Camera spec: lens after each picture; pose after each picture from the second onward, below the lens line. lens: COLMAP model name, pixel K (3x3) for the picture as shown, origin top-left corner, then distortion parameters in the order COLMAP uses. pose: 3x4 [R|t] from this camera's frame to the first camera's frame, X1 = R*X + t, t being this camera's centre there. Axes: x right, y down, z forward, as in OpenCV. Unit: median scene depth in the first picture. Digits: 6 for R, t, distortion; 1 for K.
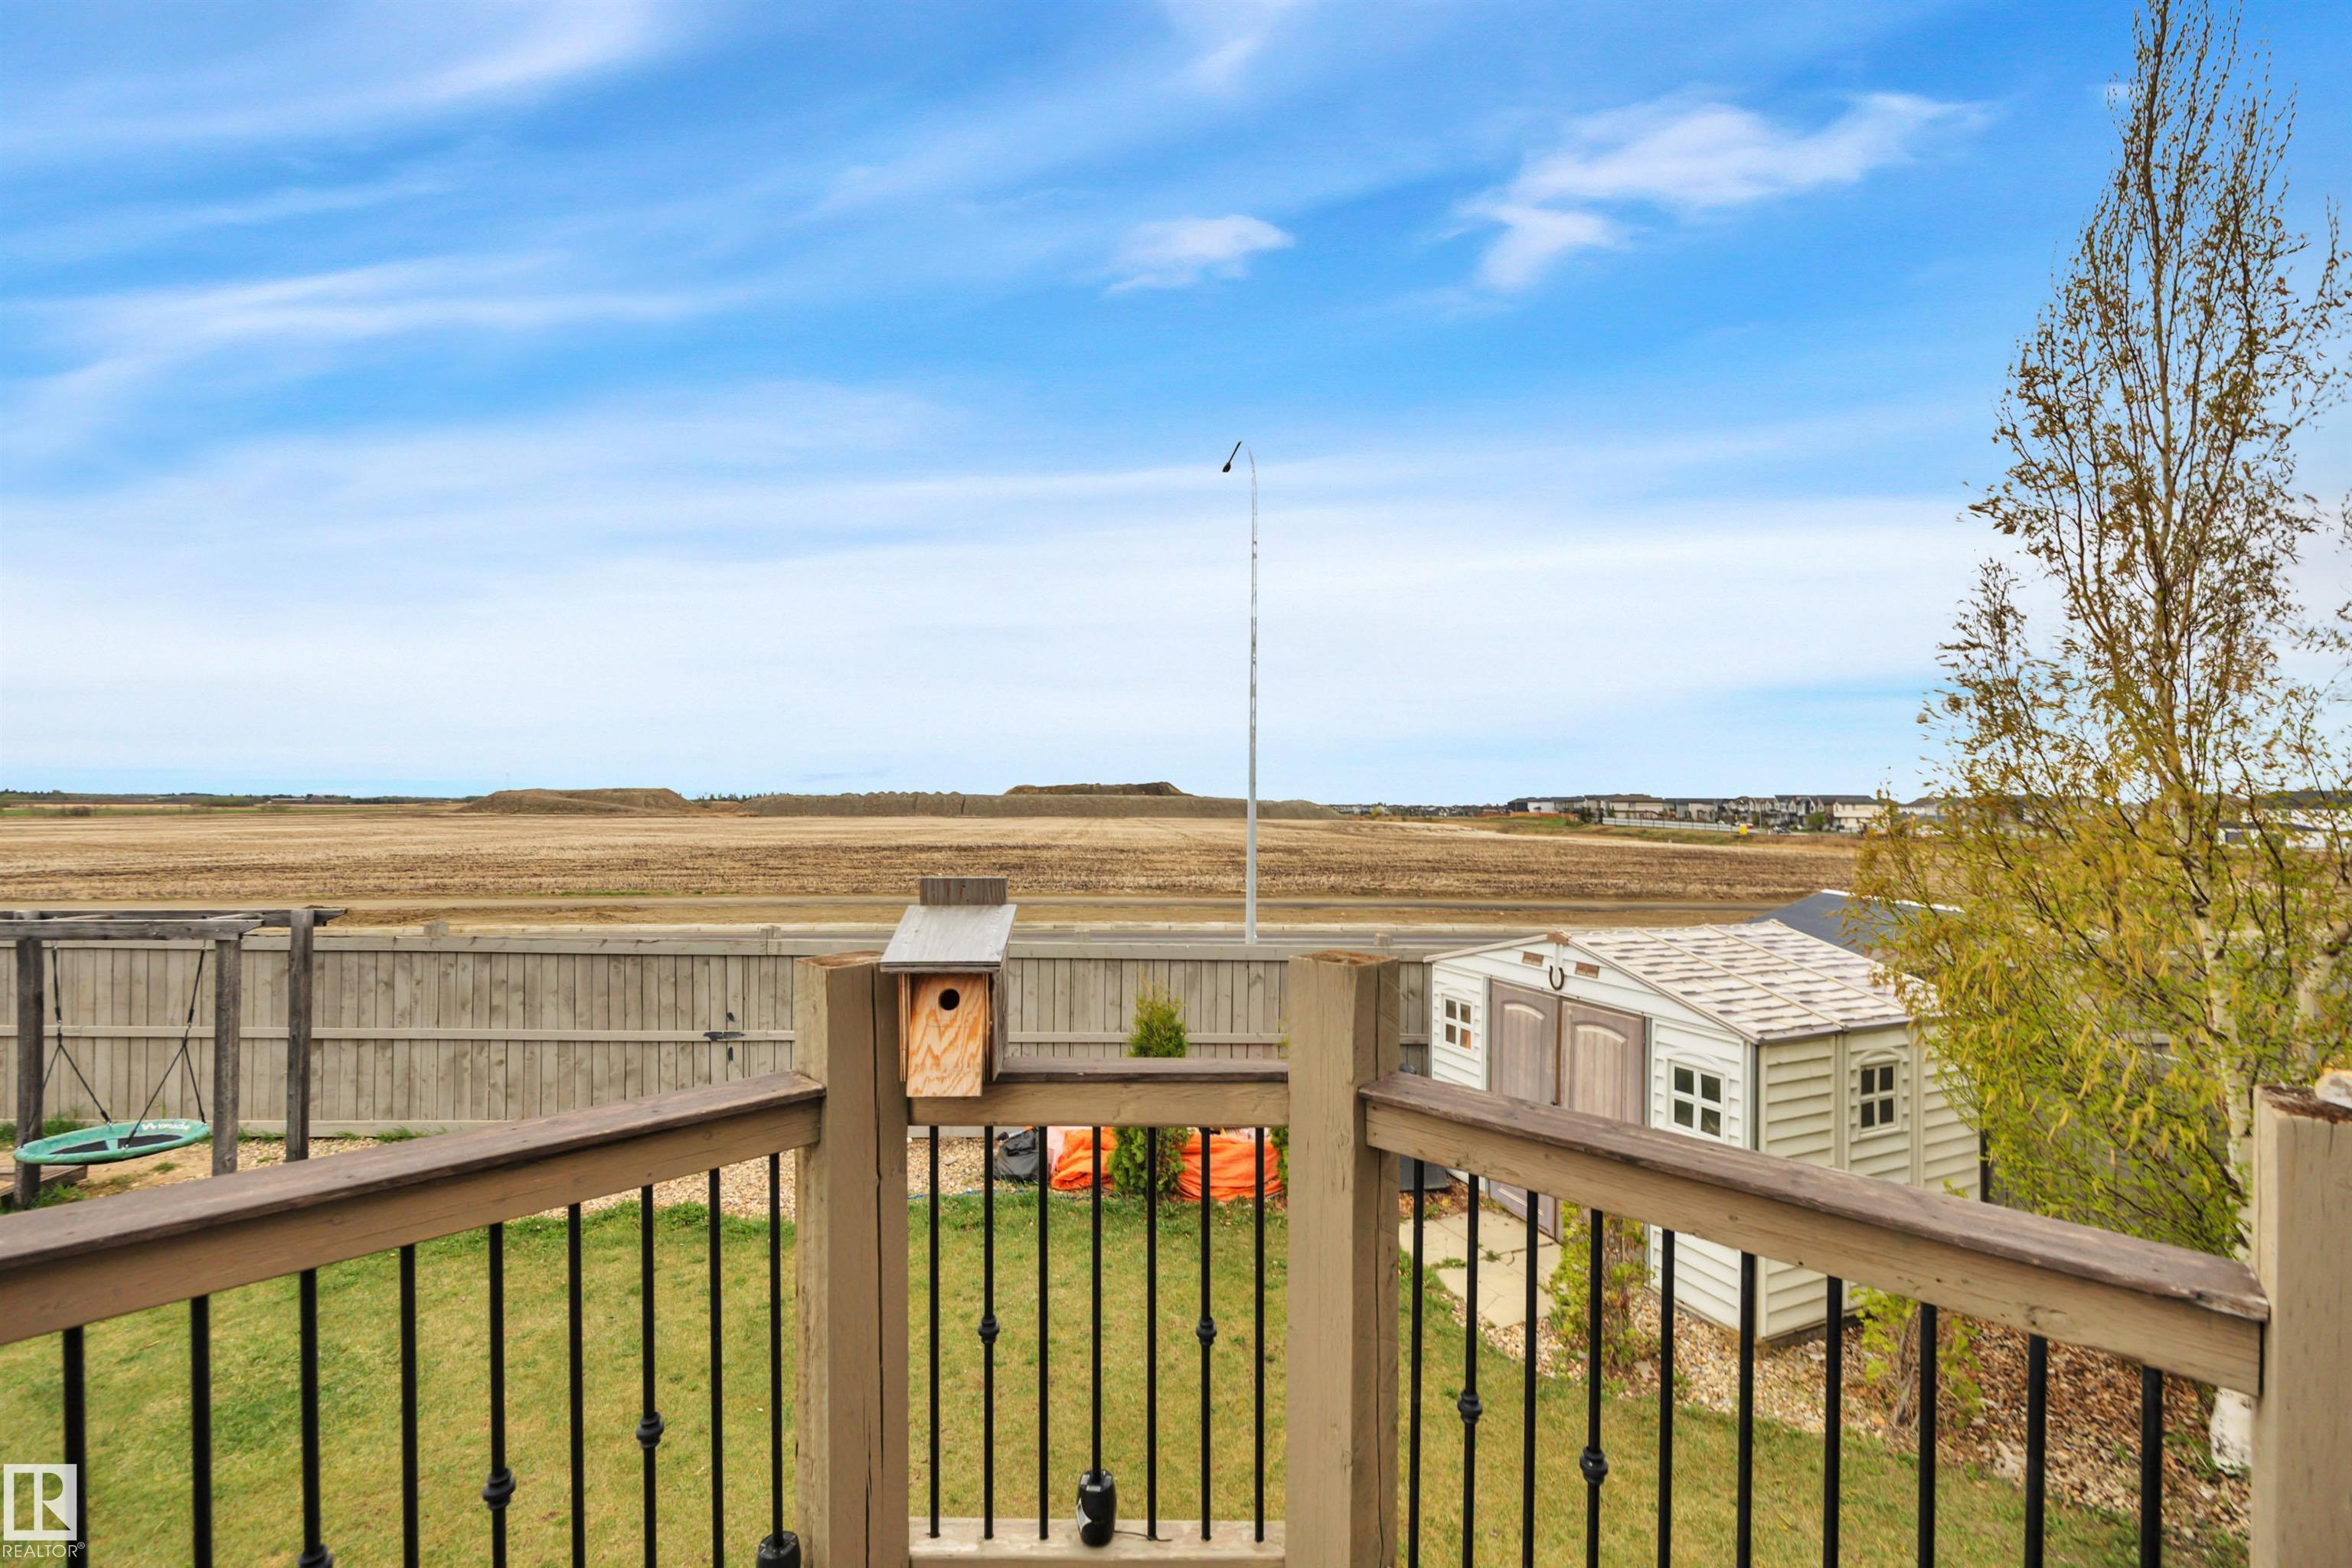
lens RADIAL K [[996.7, 0, 1185.6], [0, 996.7, 792.6], [0, 0, 1]] dist [-0.009573, 0.000319]
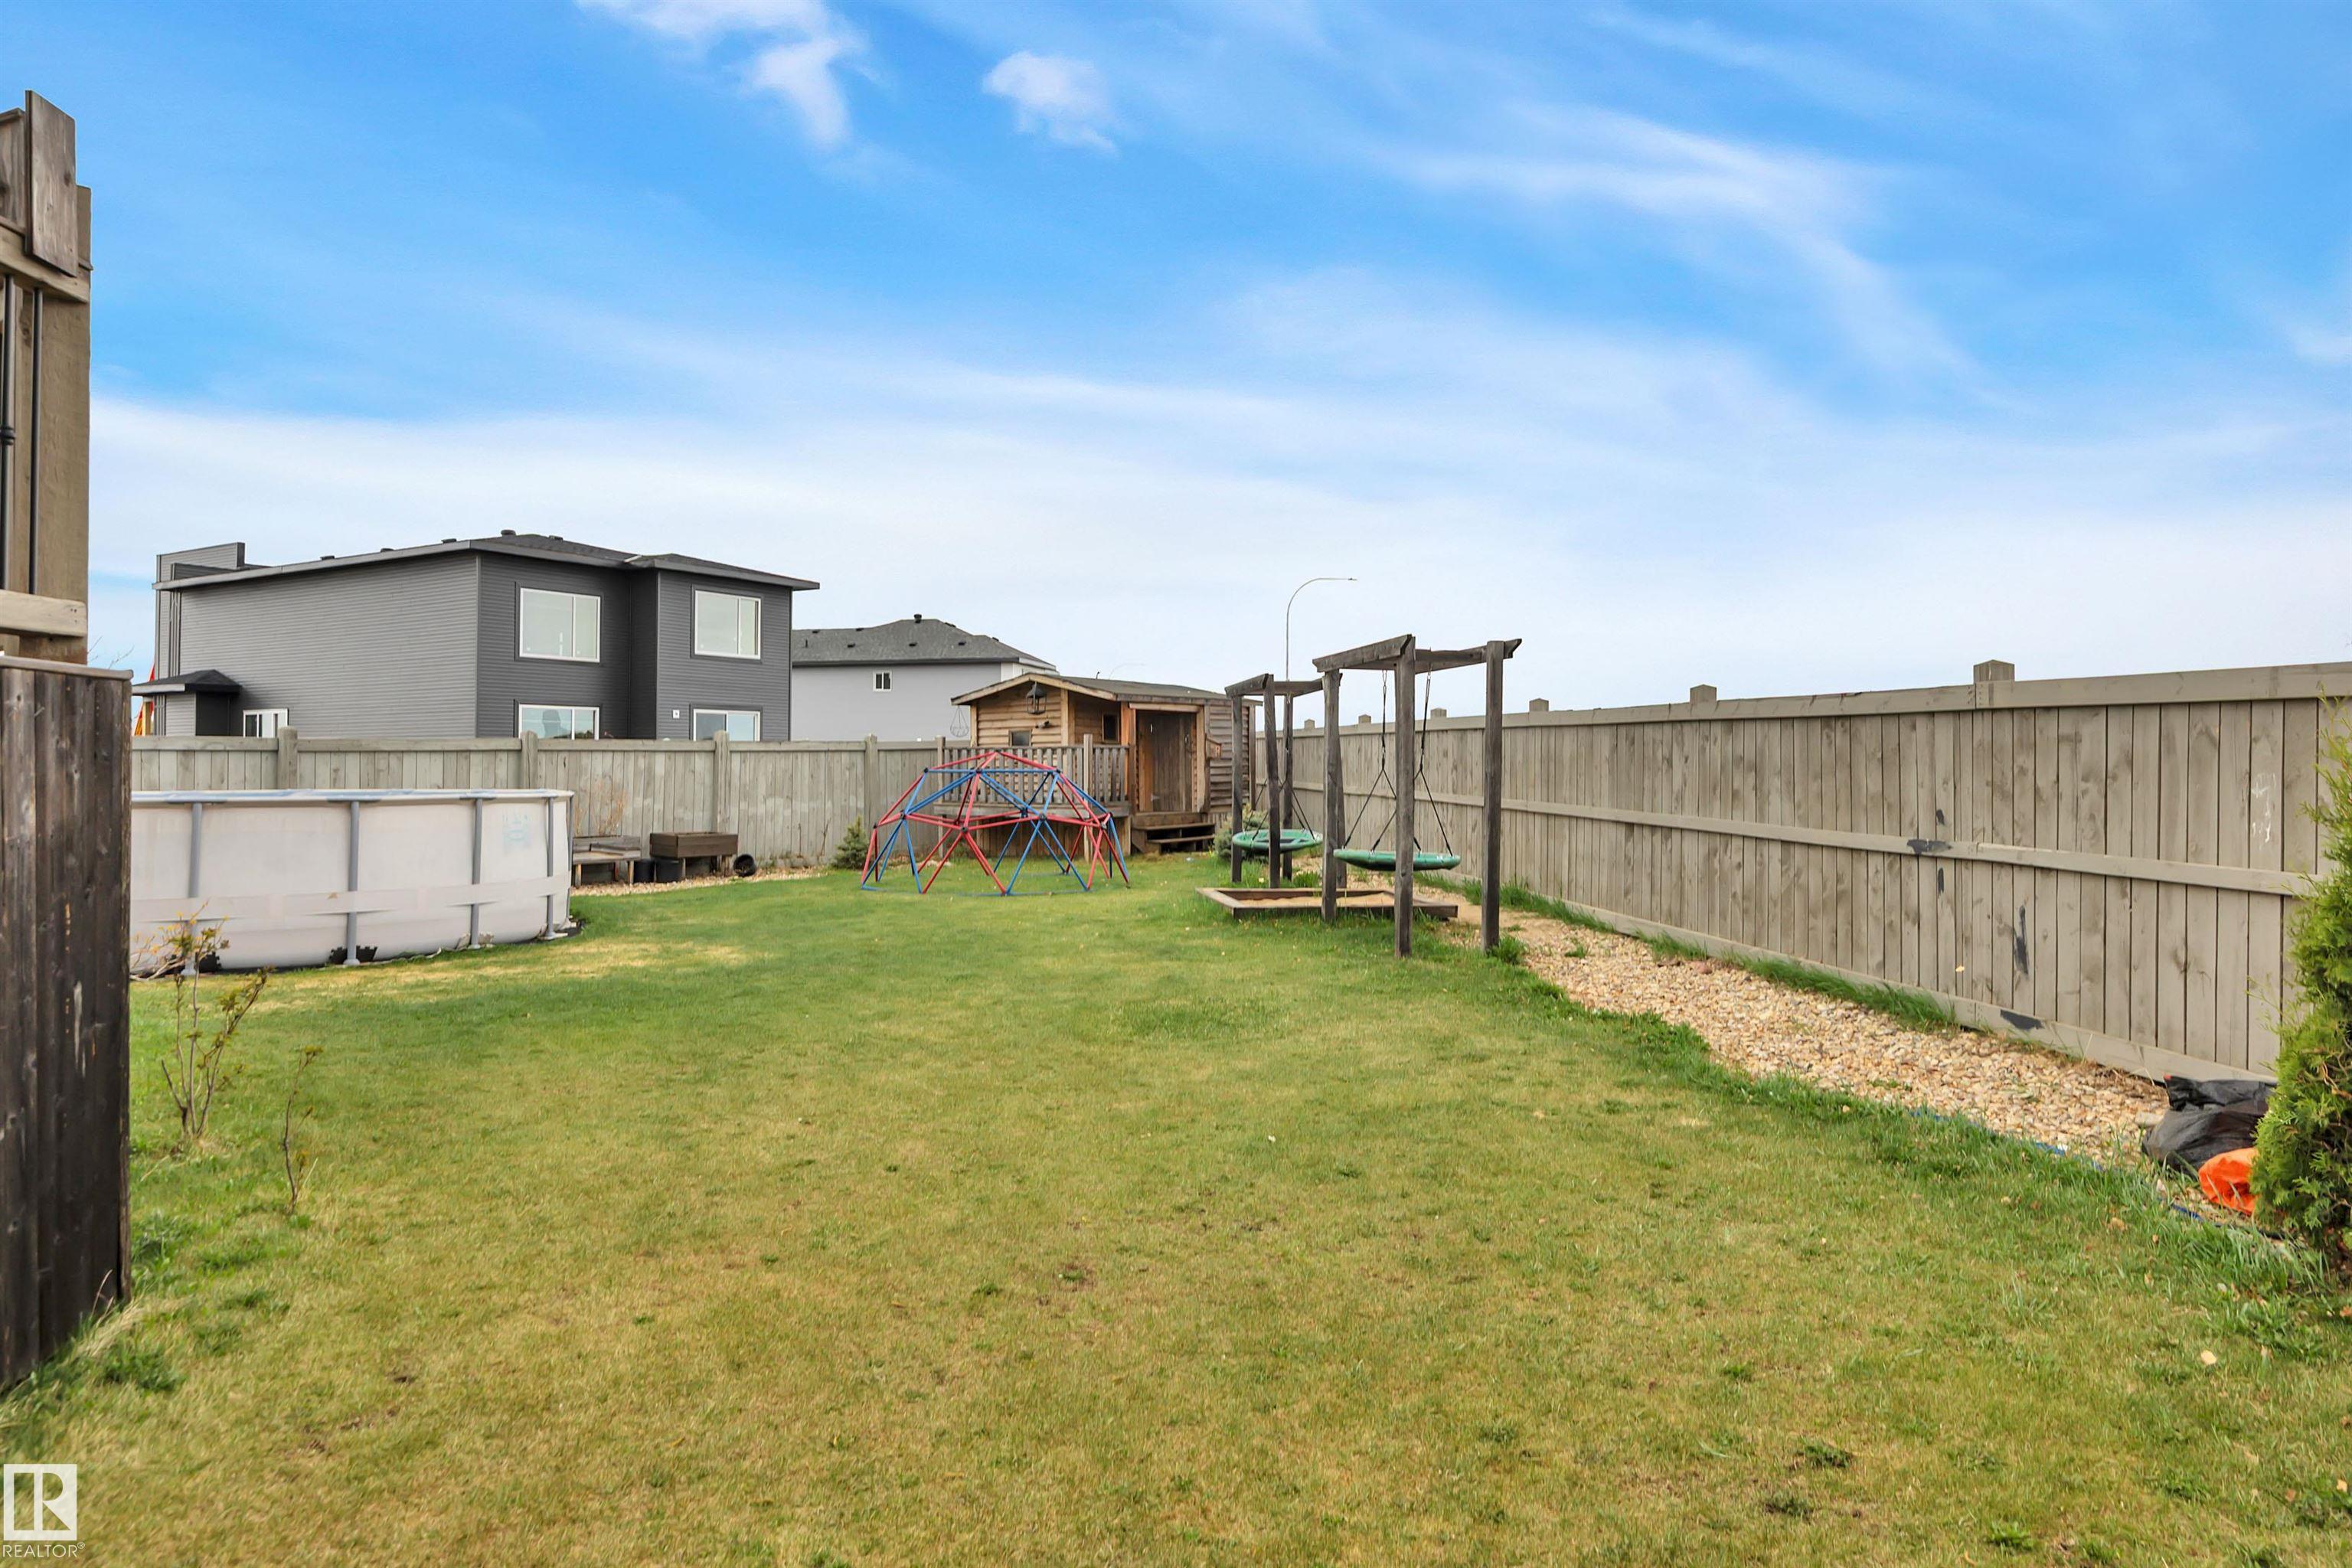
lens RADIAL K [[1470.6, 0, 1176.0], [0, 1470.6, 784.0], [0, 0, 1]] dist [0.023067, -0.000436]
pose [[0.089282, 0.005816, -0.995989, 0.356410], [0.003171, 0.999976, 0.006124, 0.190285], [0.996001, -0.003705, 0.089262, 0.450729]]
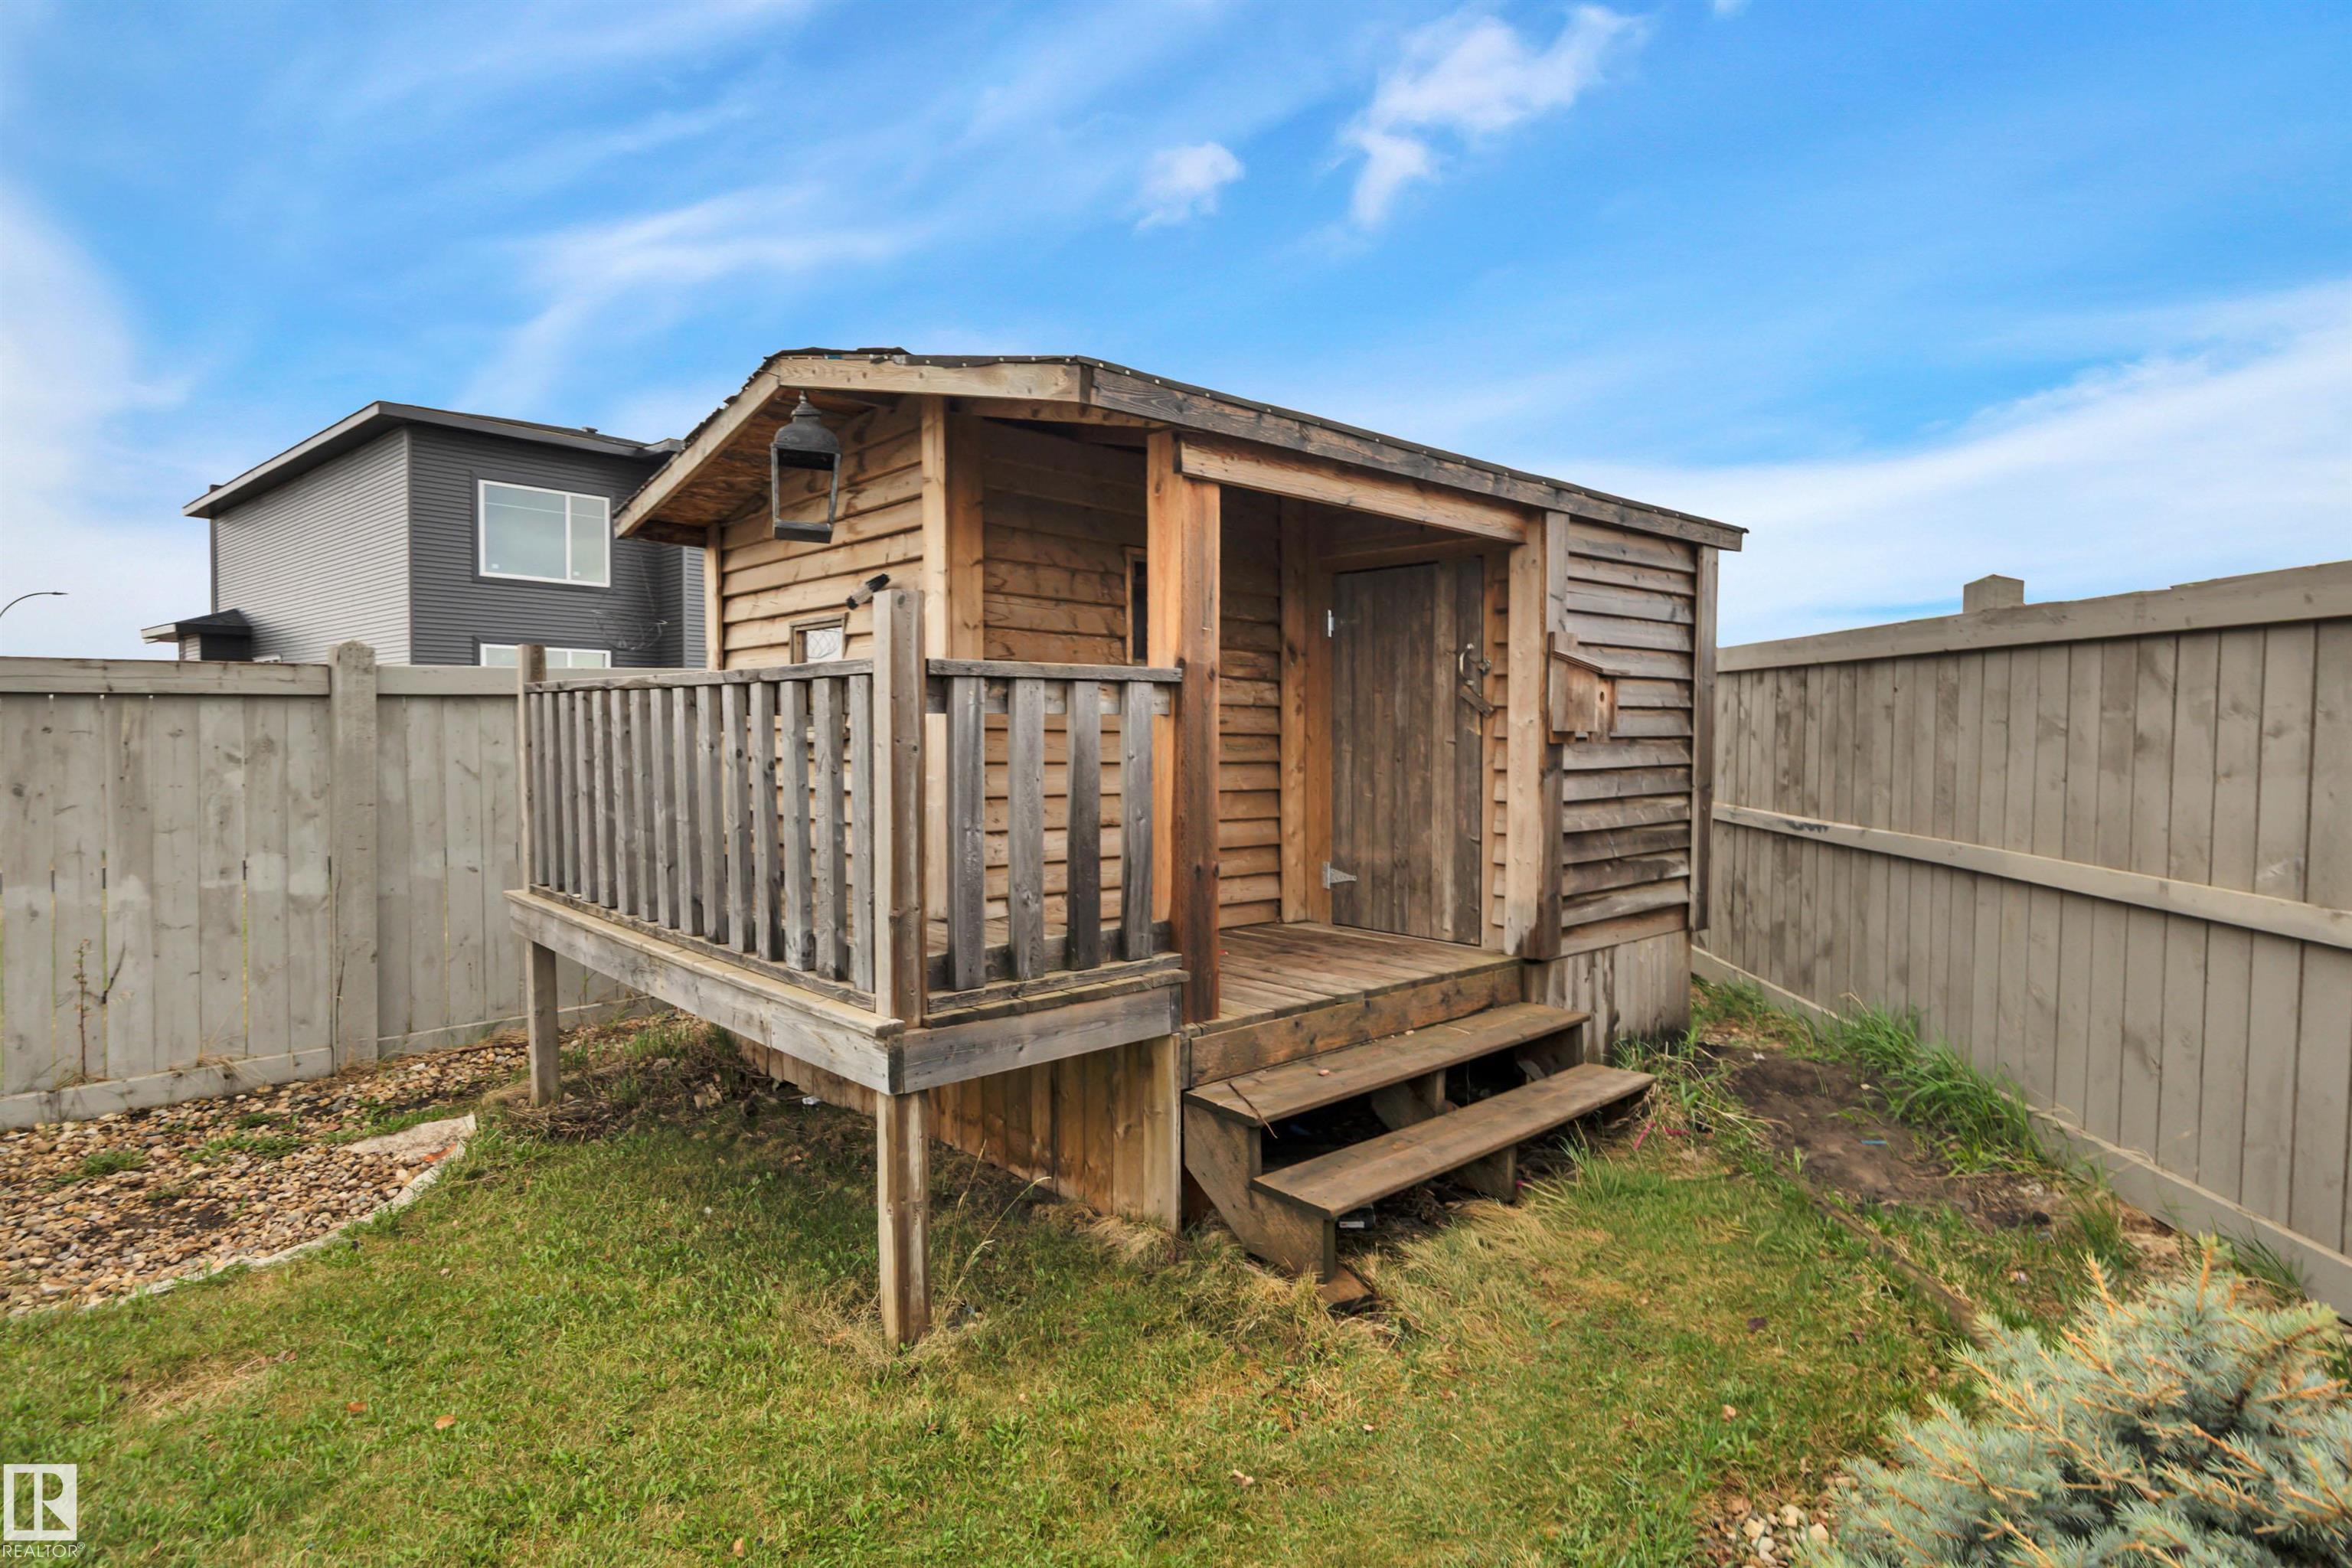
lens RADIAL K [[1259.1, 0, 1176.0], [0, 1259.1, 784.0], [0, 0, 1]] dist [-0.015284, 0.000009]
pose [[-0.092039, 0.037491, -0.995049, -1.432537], [-0.007125, 0.999241, 0.038308, 0.165730], [0.995730, 0.010616, -0.091702, 0.606002]]
